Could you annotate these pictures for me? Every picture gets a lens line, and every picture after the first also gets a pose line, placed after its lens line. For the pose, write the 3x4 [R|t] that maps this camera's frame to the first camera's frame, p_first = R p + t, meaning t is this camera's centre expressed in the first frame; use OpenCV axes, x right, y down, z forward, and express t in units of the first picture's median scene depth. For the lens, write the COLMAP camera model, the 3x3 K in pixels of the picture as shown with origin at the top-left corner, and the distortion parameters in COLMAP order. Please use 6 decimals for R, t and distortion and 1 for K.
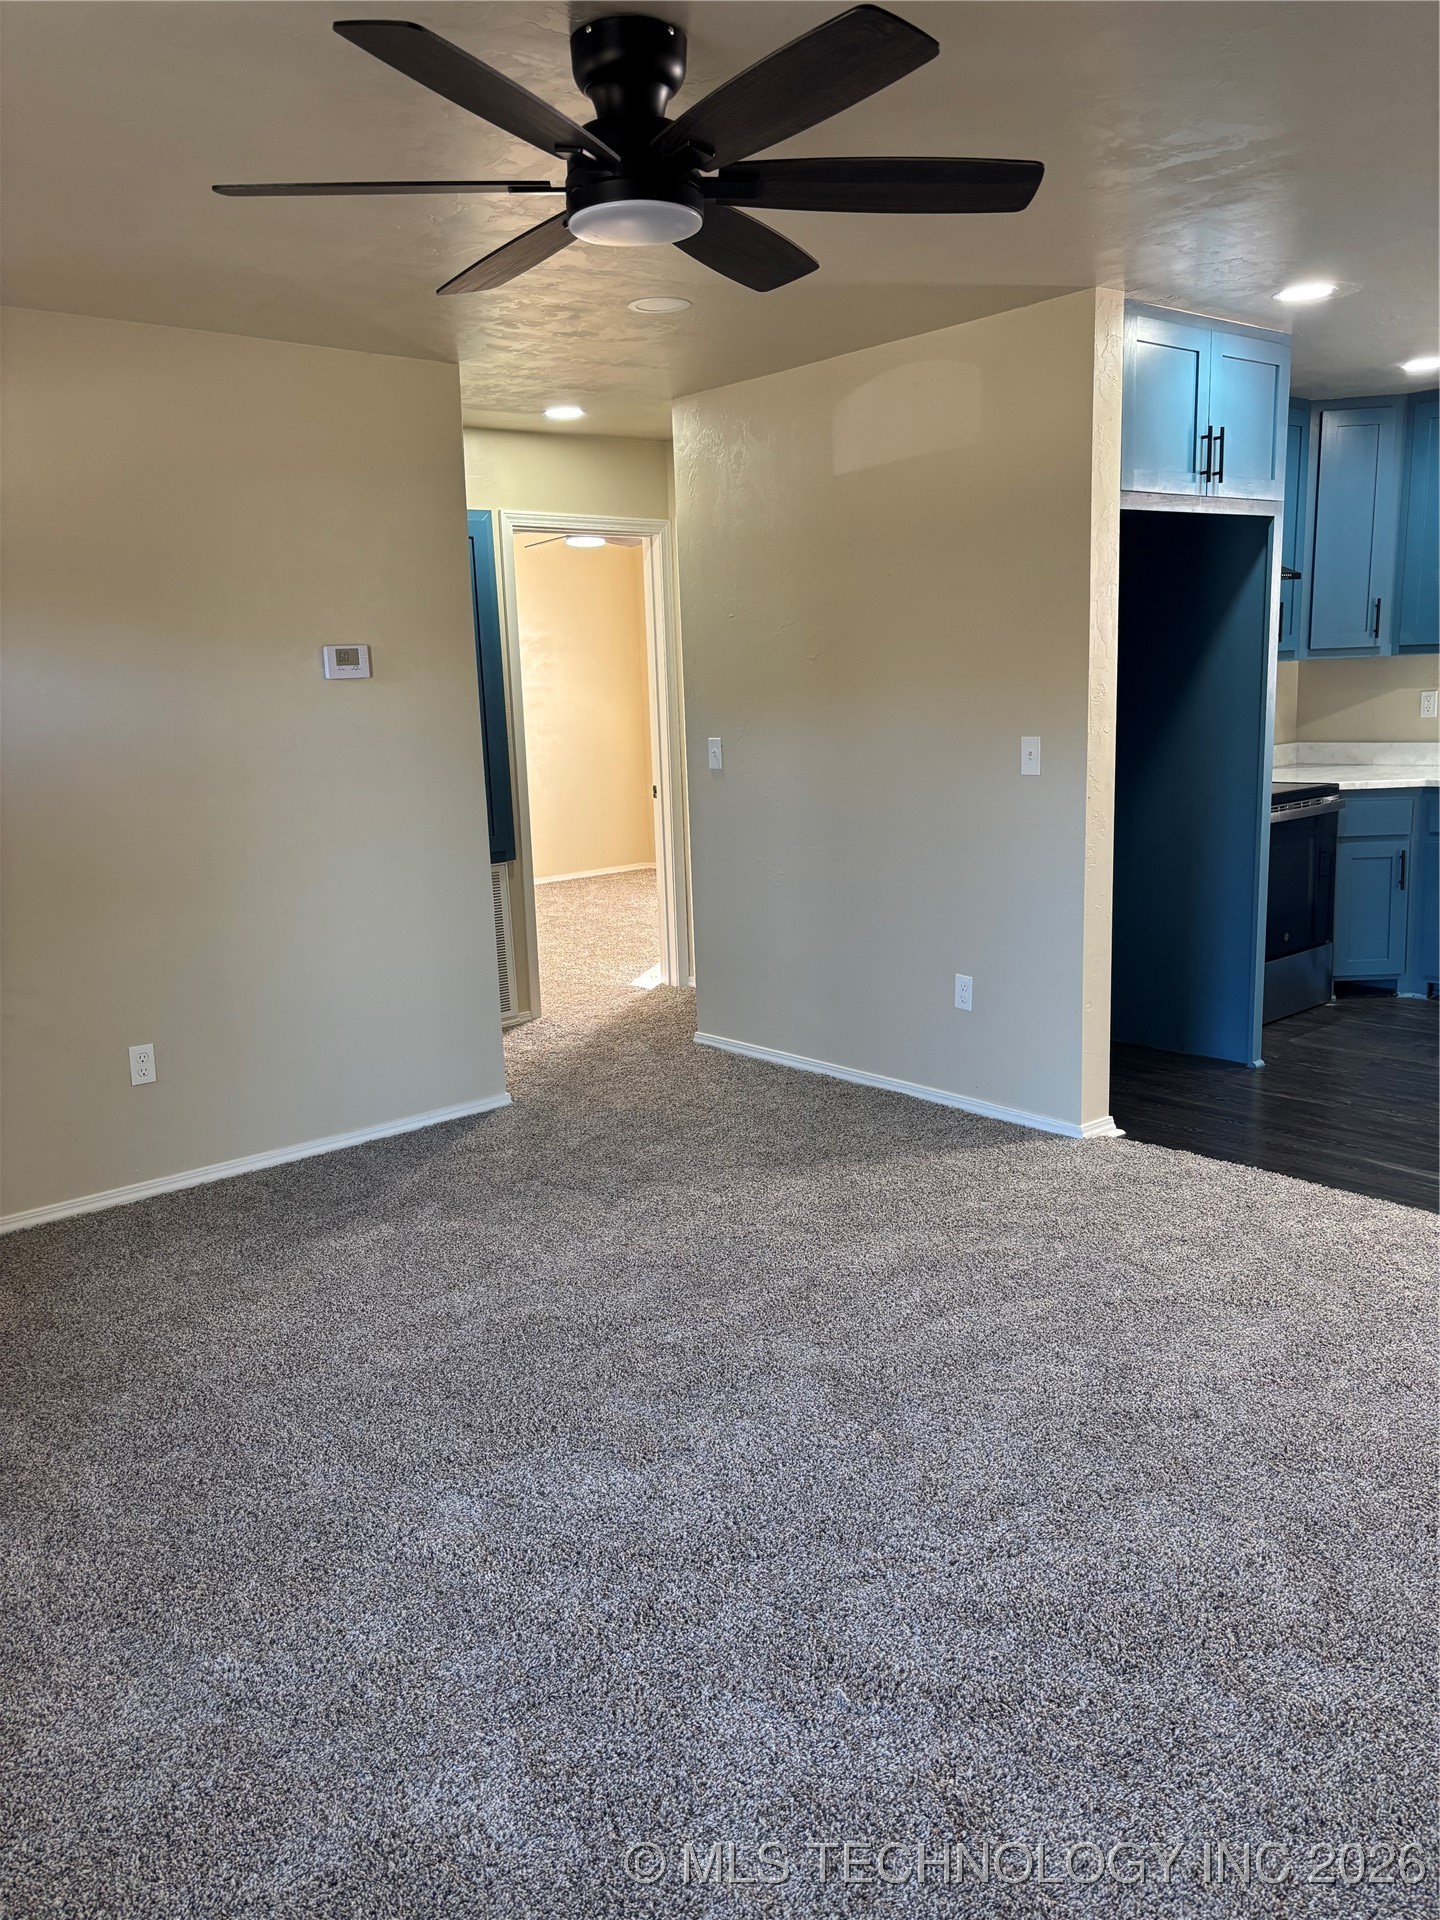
lens RADIAL K [[1451.7, 0, 711.5], [0, 1451.7, 966.9], [0, 0, 1]] dist [0.008795, -0.004269]
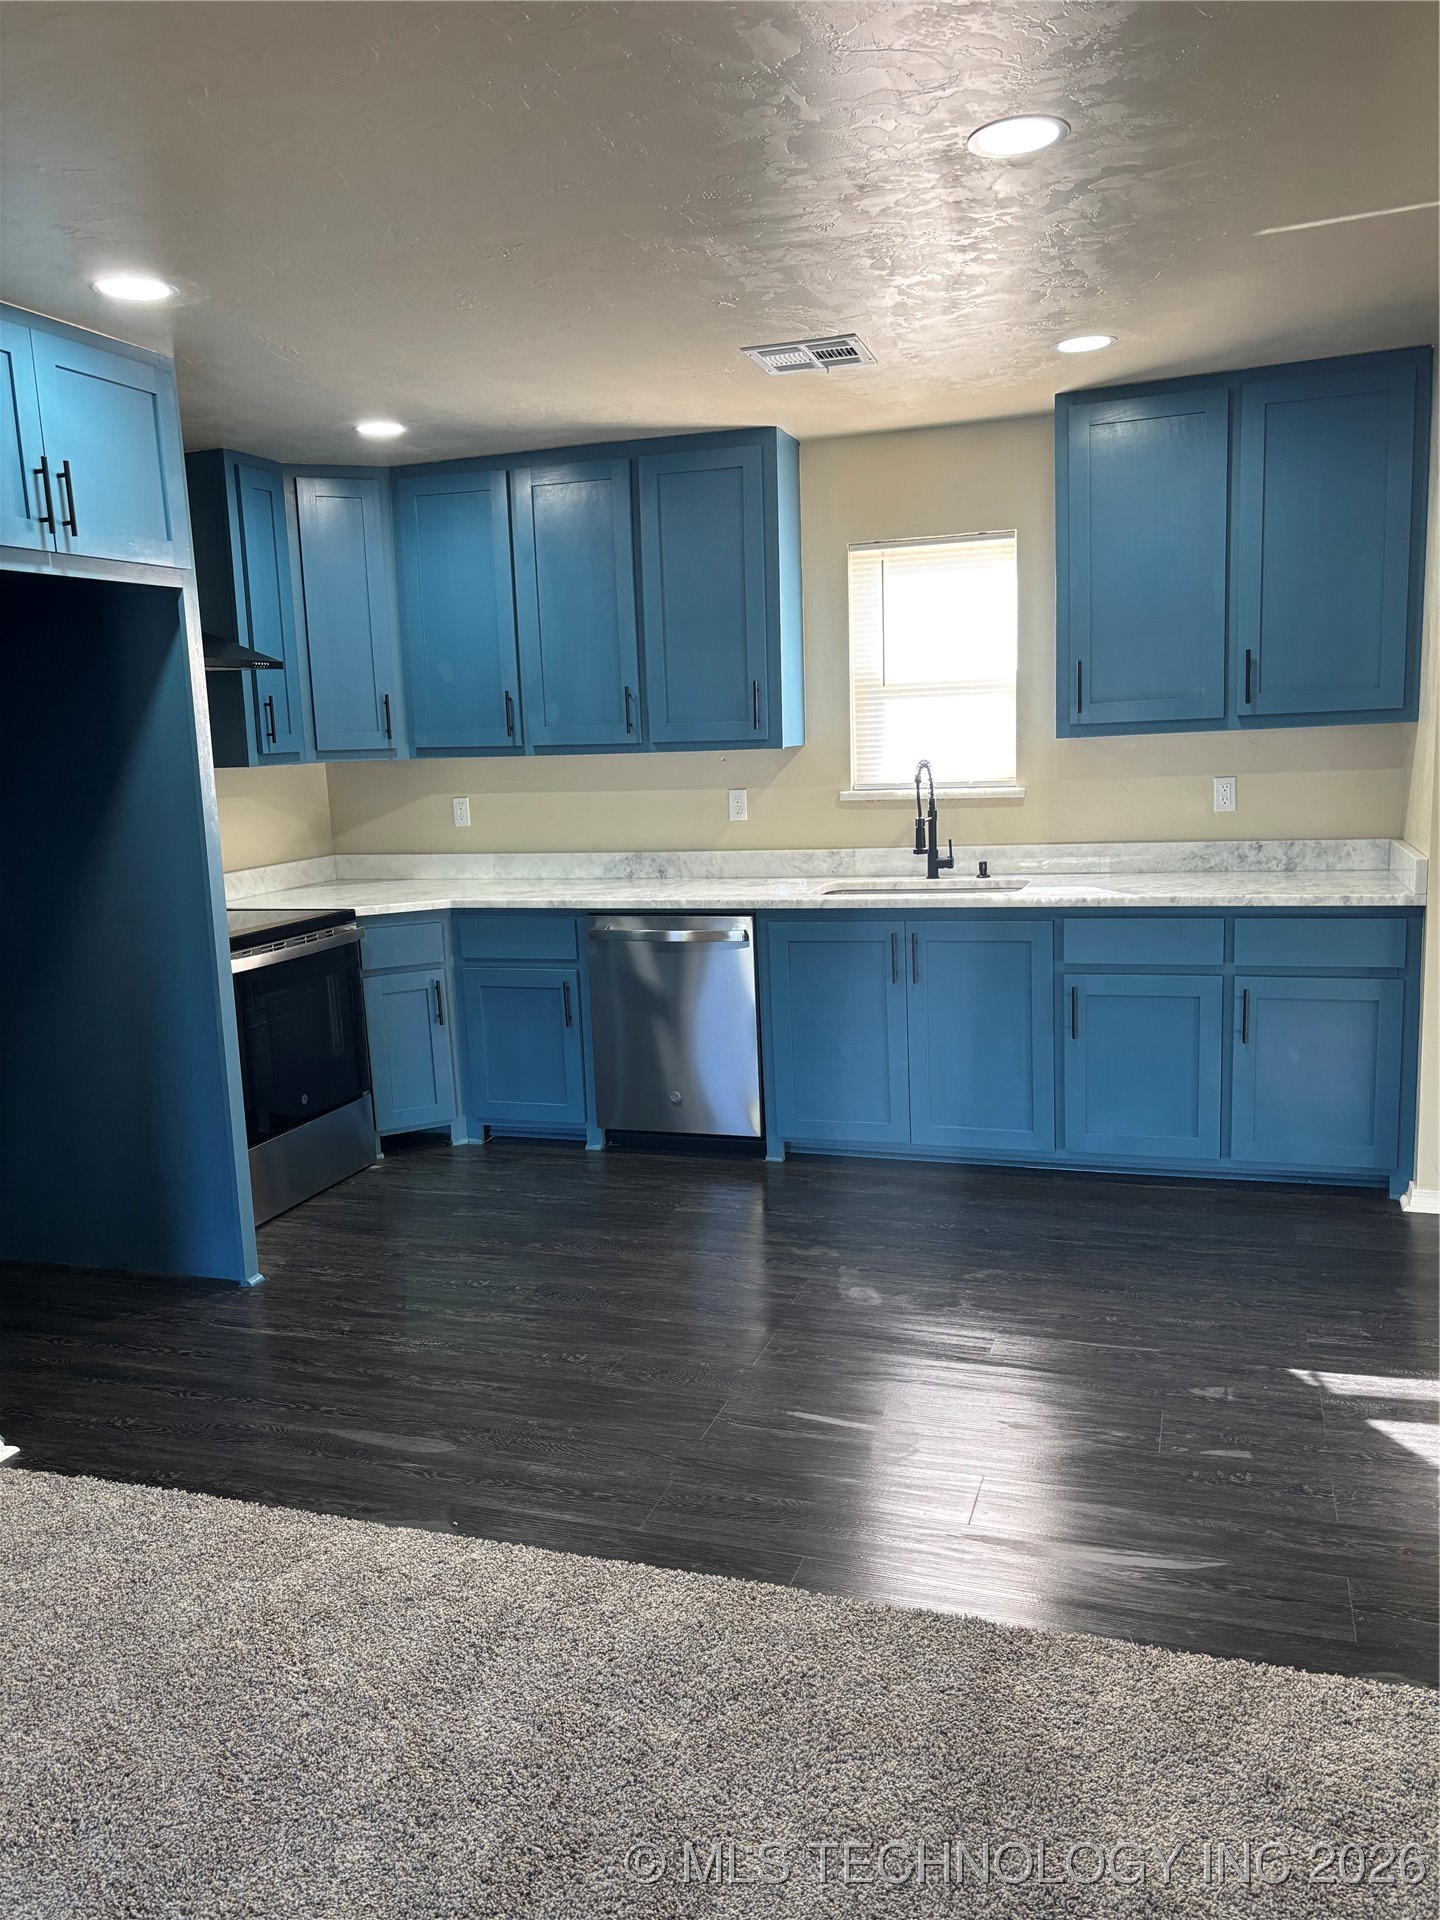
lens RADIAL K [[1451.7, 0, 726.1], [0, 1451.7, 959.9], [0, 0, 1]] dist [0.008795, -0.004269]
pose [[0.856071, -0.070792, 0.511988, 0.205159], [0.101625, 0.994294, -0.032442, -0.053429], [-0.506769, 0.079803, 0.858380, 0.187202]]
